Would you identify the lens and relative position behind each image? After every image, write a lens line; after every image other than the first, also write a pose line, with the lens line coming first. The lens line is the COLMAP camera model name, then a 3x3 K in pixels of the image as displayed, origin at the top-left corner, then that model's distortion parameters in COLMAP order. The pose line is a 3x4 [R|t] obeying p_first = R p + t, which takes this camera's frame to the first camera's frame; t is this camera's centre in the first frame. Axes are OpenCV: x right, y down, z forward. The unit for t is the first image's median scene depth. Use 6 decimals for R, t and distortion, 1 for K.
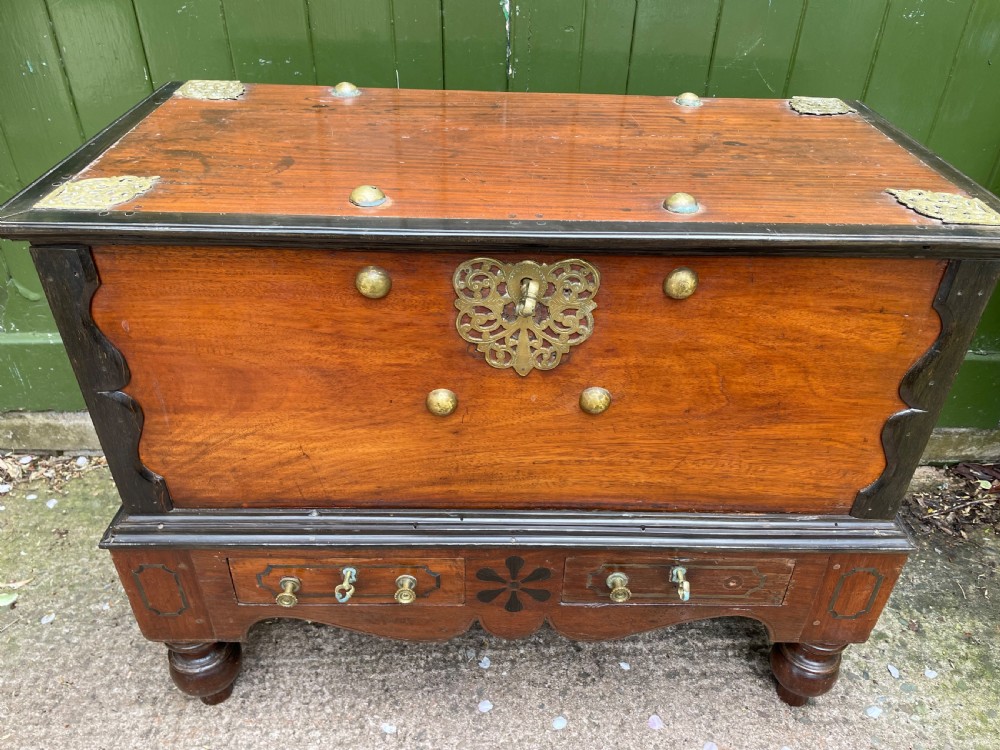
lens RADIAL K [[763.5, 0, 506.8], [0, 763.5, 372.9], [0, 0, 1]] dist [0.091650, -0.122468]
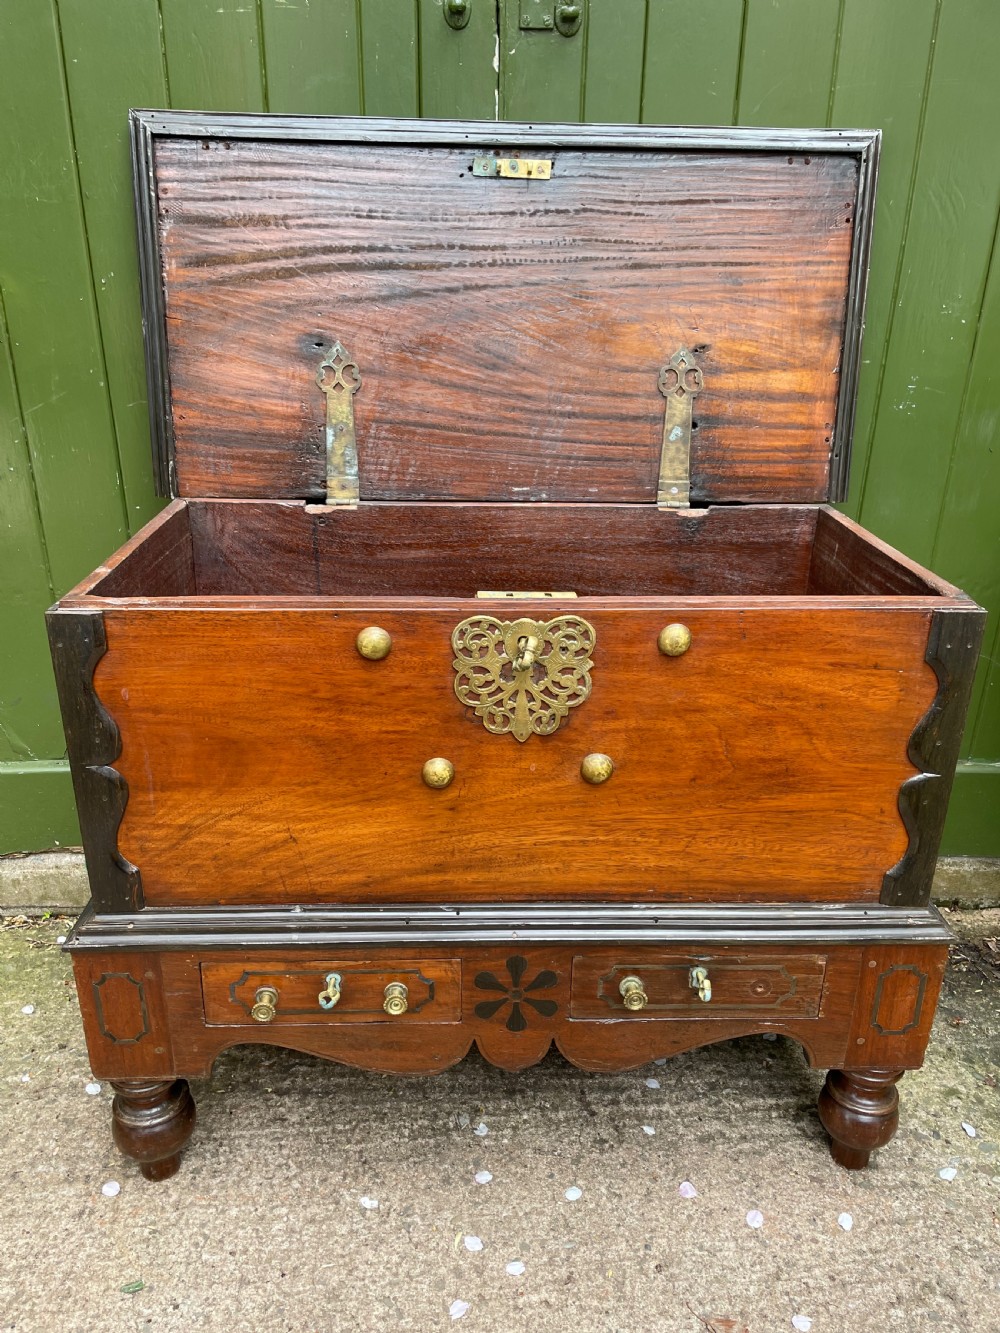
lens RADIAL K [[1009.9, 0, 490.0], [0, 1009.9, 669.2], [0, 0, 1]] dist [0.099953, -0.129404]
pose [[0.999763, -0.018961, 0.010658, -0.028081], [0.020839, 0.975383, -0.219529, 0.174488], [-0.006234, 0.219700, 0.975548, -0.250484]]
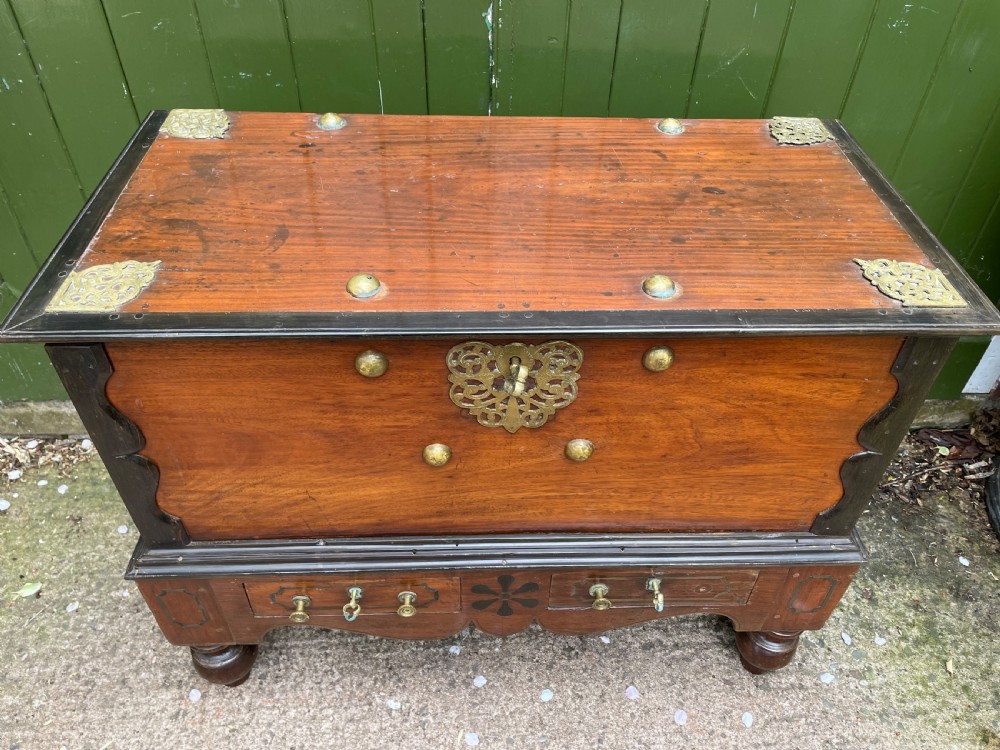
lens RADIAL K [[763.6, 0, 504.3], [0, 763.6, 370.4], [0, 0, 1]] dist [0.093293, -0.125782]
pose [[0.999721, -0.015765, 0.017611, -0.006650], [0.013159, 0.990157, 0.139343, -0.207356], [-0.019634, -0.139072, 0.990088, -0.048798]]
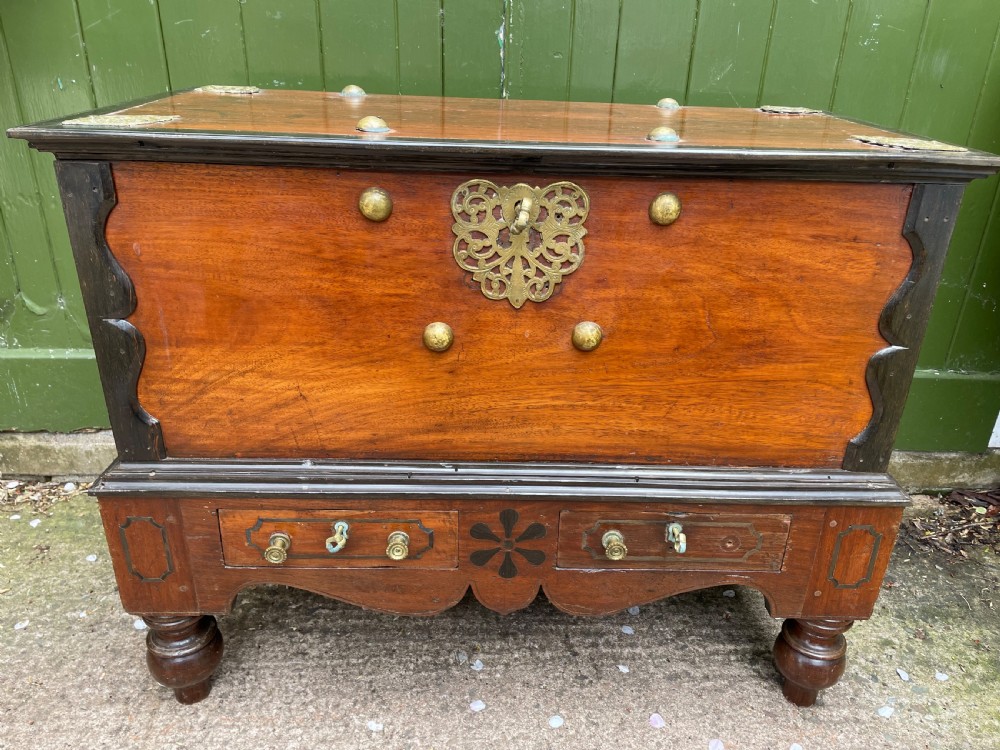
lens RADIAL K [[761.7, 0, 508.6], [0, 761.7, 371.1], [0, 0, 1]] dist [0.094533, -0.124734]
pose [[0.999927, 0.001776, 0.011946, -0.002372], [0.000318, 0.984903, -0.173105, 0.237709], [-0.012073, 0.173096, 0.984831, -0.004117]]
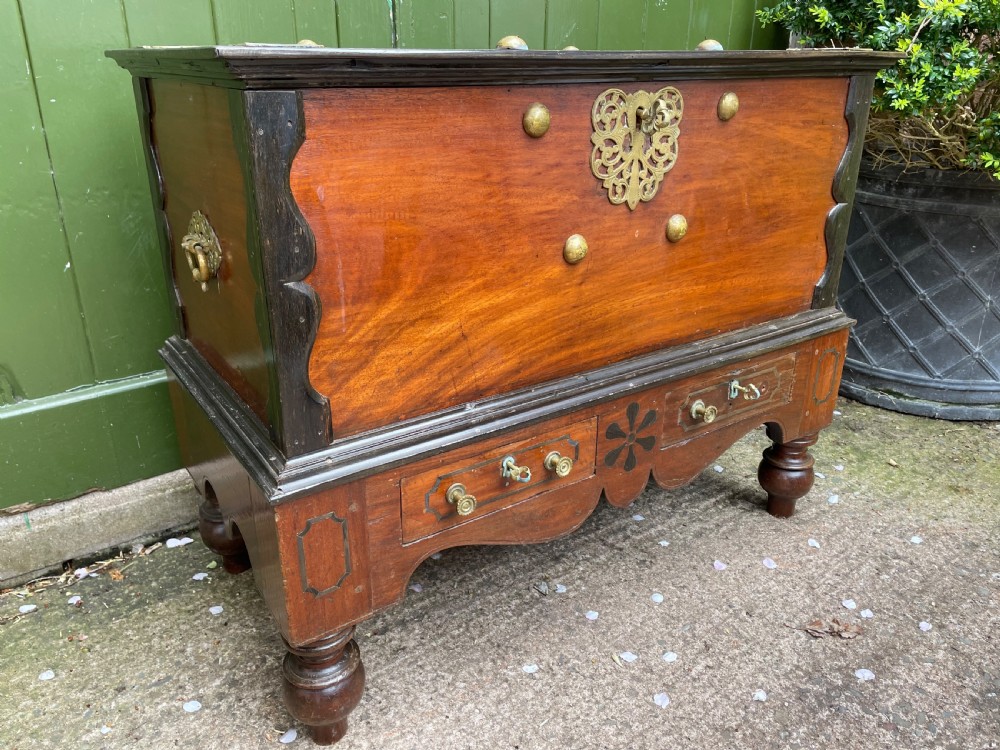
lens RADIAL K [[761.5, 0, 494.4], [0, 761.5, 365.0], [0, 0, 1]] dist [0.094261, -0.123893]
pose [[0.835158, -0.227689, 0.500668, -0.690980], [0.328651, 0.936496, -0.122328, 0.260906], [-0.441021, 0.266709, 0.856952, 0.152028]]
